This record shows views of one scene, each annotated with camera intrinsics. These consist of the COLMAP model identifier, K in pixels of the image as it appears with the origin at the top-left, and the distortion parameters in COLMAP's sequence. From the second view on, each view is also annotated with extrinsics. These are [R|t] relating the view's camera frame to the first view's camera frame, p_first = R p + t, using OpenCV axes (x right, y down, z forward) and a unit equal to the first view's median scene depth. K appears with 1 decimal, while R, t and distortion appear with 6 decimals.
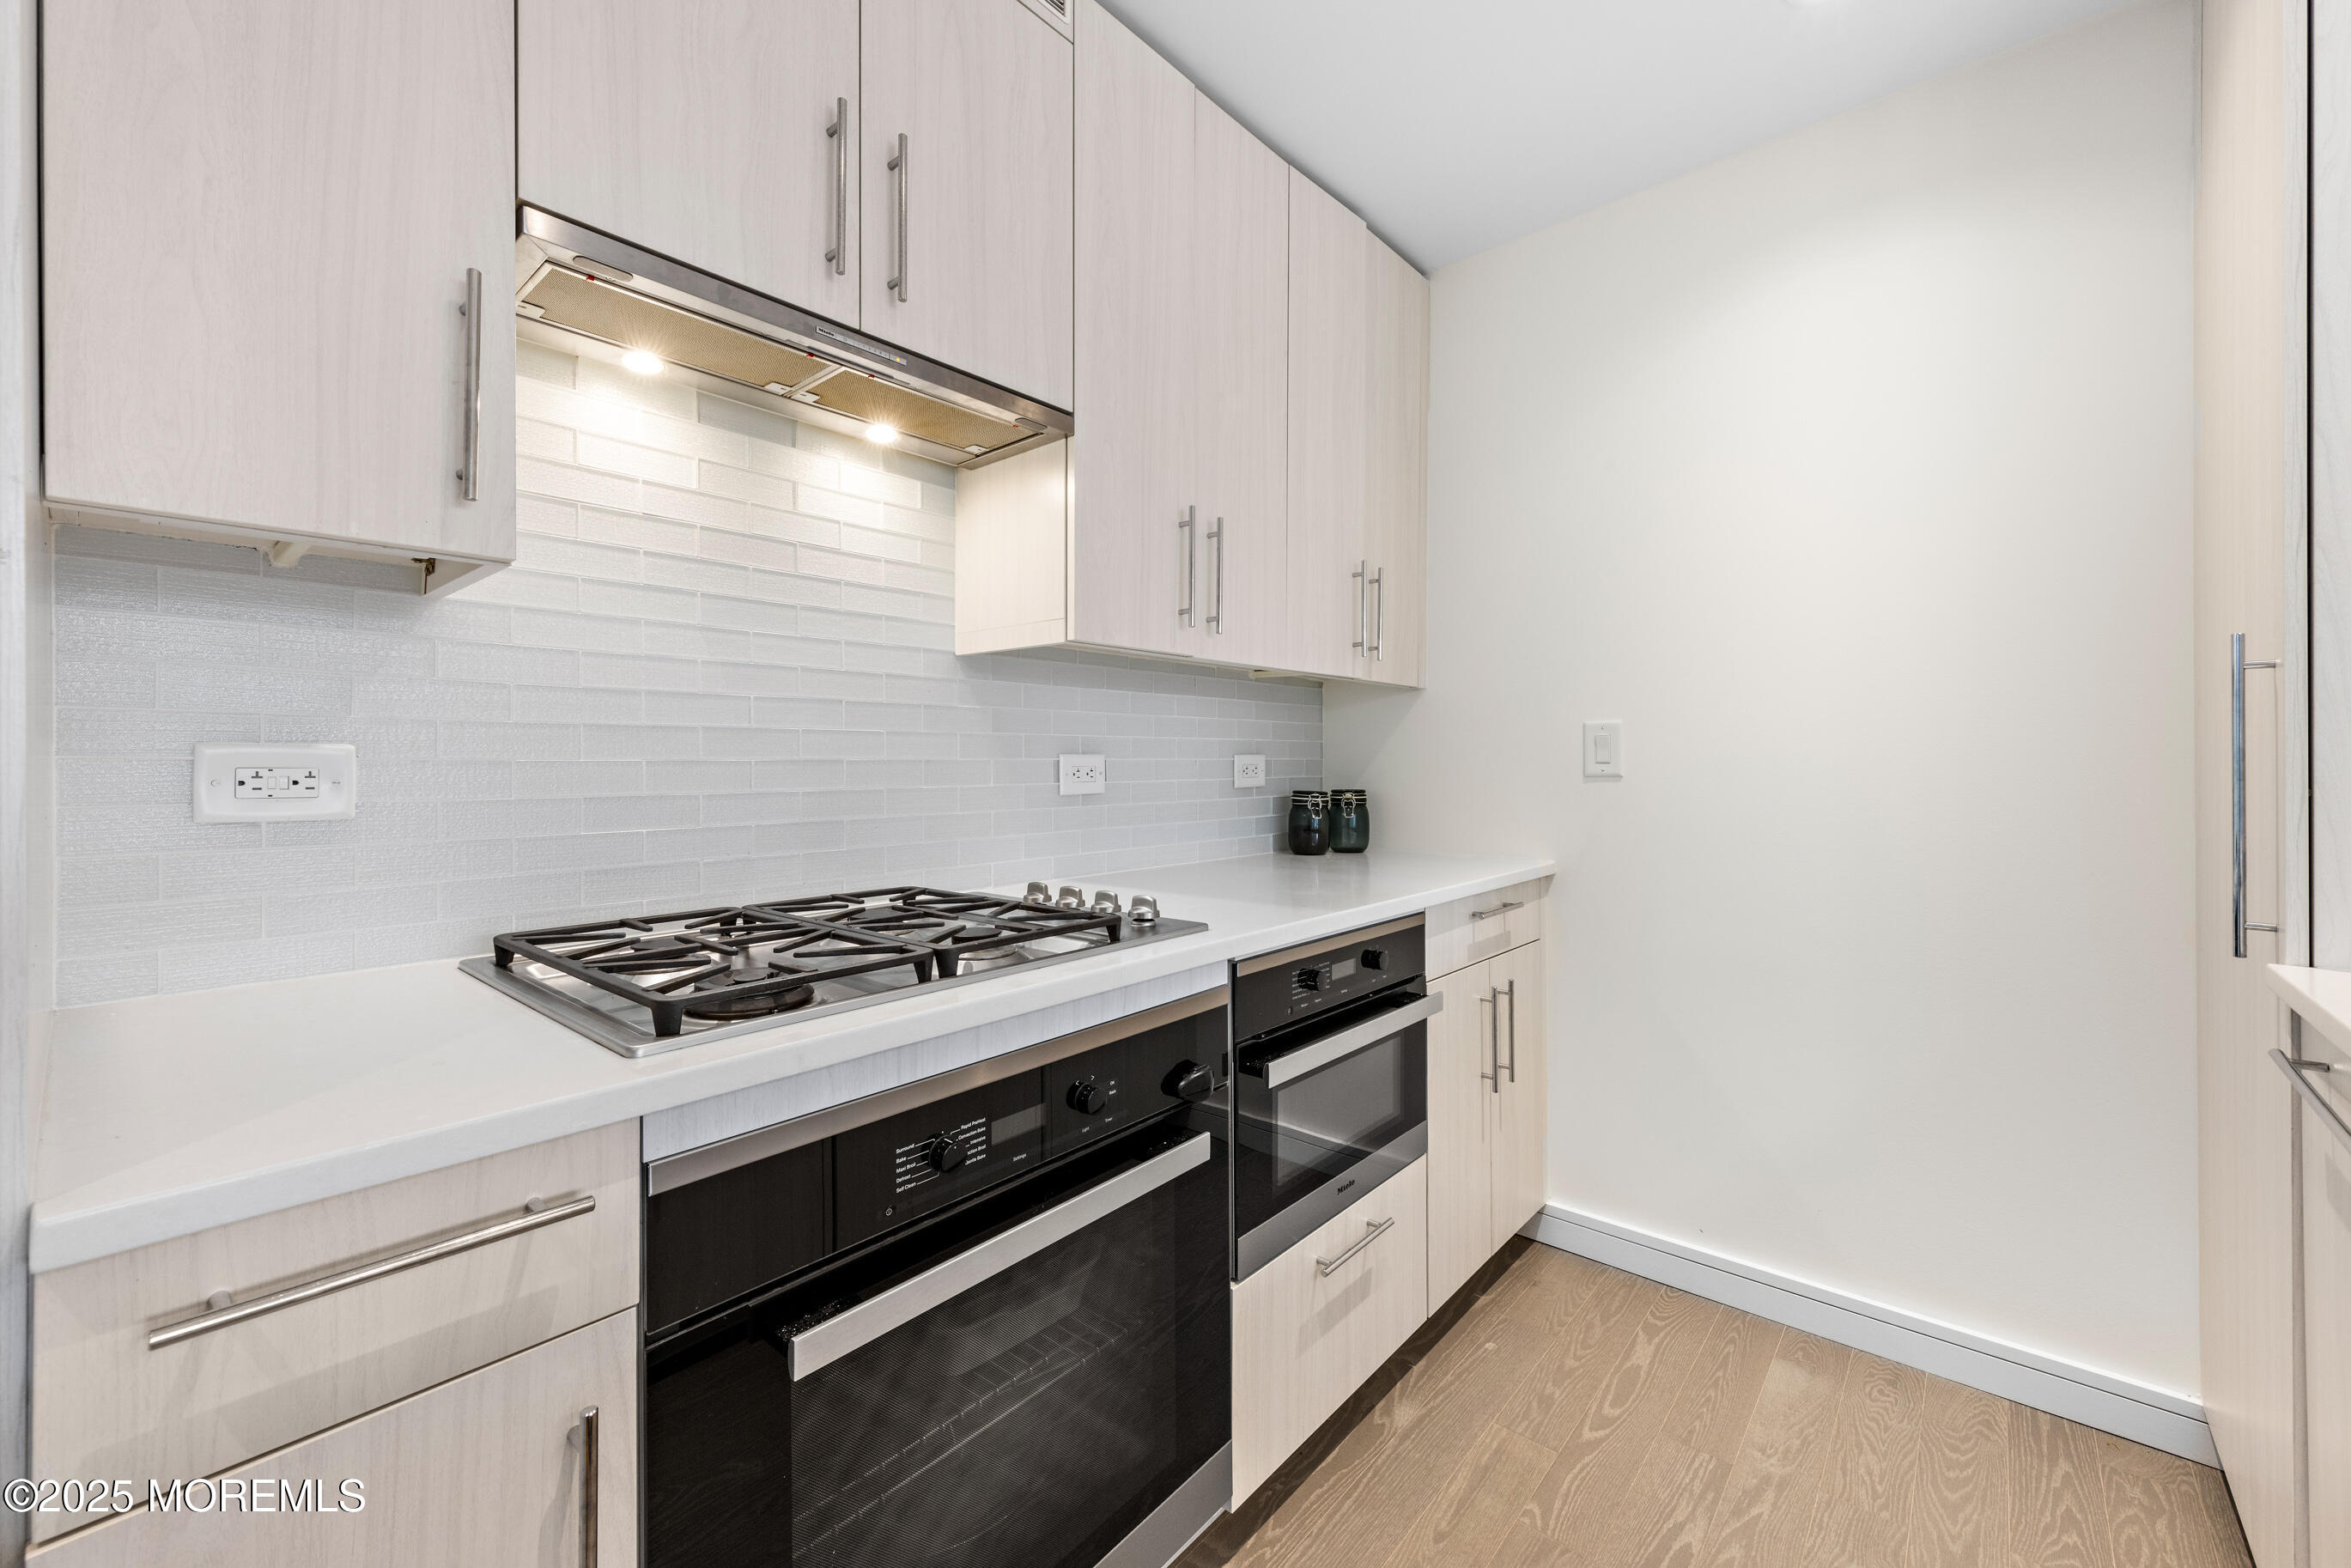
lens RADIAL K [[943.5, 0, 1175.8], [0, 943.5, 761.9], [0, 0, 1]] dist [0.011033, -0.000846]
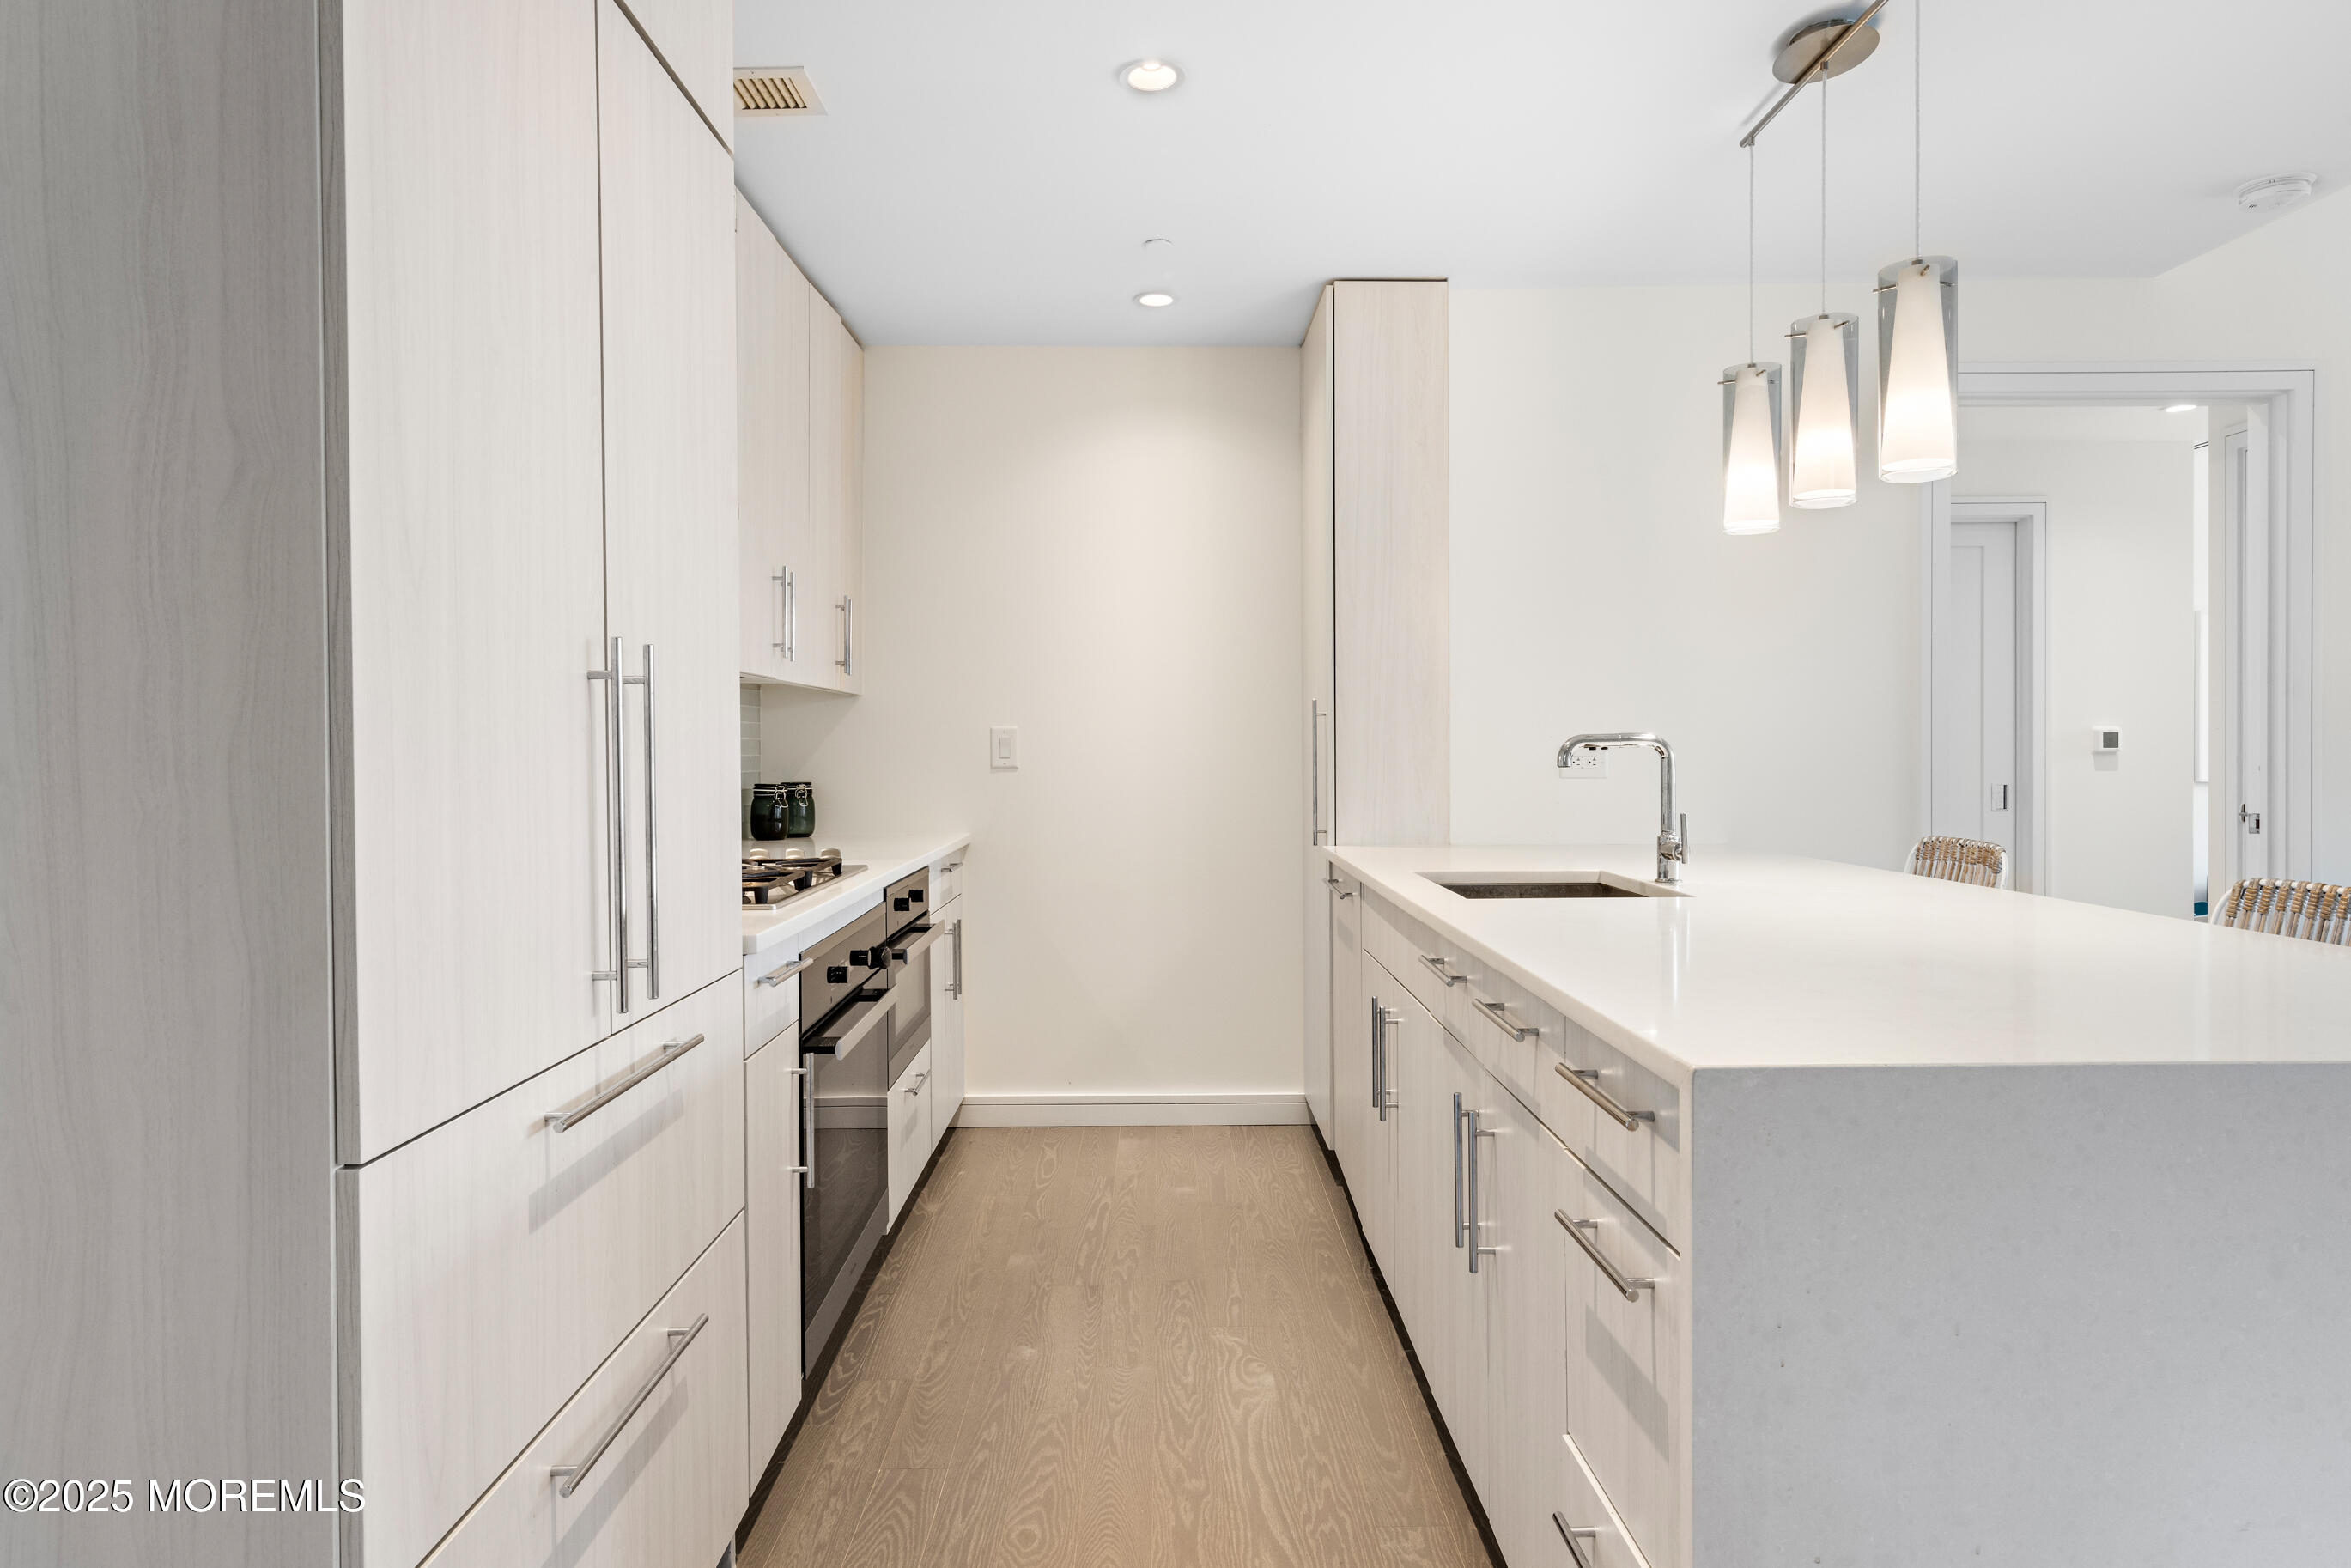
lens RADIAL K [[1378.9, 0, 1175.0], [0, 1378.9, 774.4], [0, 0, 1]] dist [0.000122, -0.000014]
pose [[0.749410, -0.014506, 0.661947, -0.781747], [0.003391, 0.999831, 0.018072, -0.011620], [-0.662097, -0.011299, 0.749333, -0.739722]]
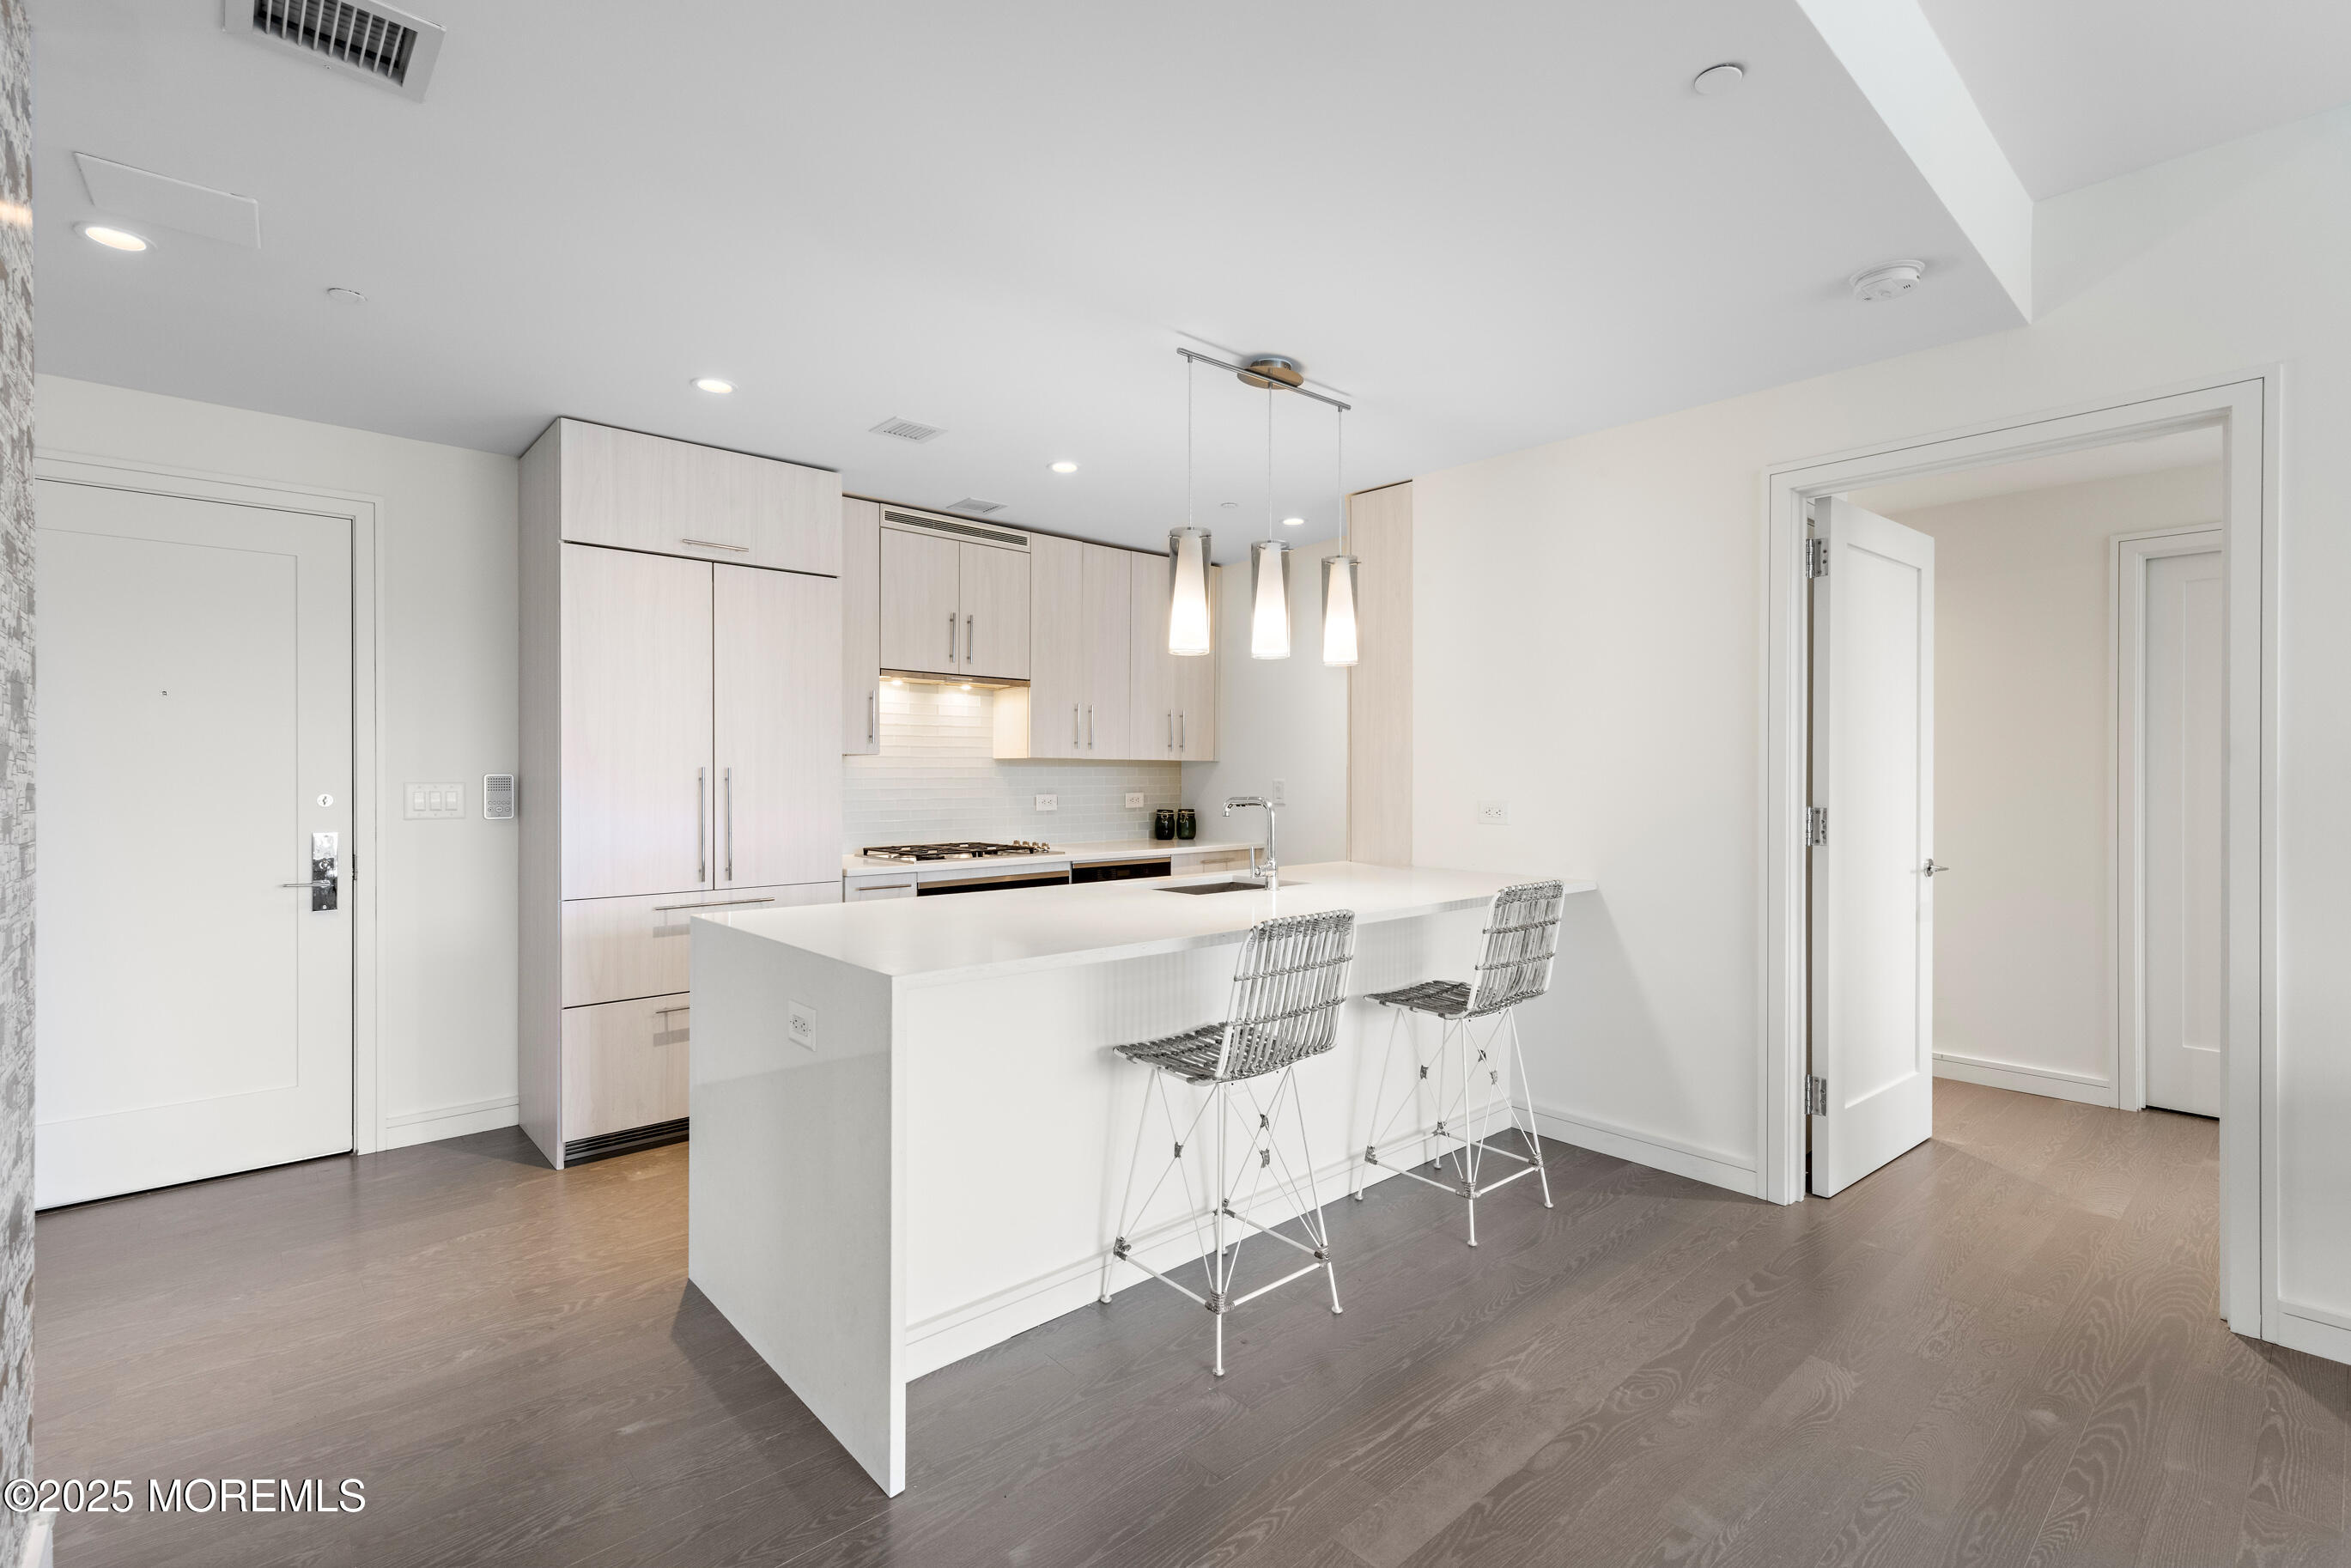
lens RADIAL K [[1067.0, 0, 1175.1], [0, 1067.0, 781.7], [0, 0, 1]] dist [-0.002951, -0.000189]
pose [[0.991480, 0.000608, -0.130260, 0.631528], [-0.000022, 0.999990, 0.004497, -0.056679], [0.130262, -0.004456, 0.991470, -1.819711]]
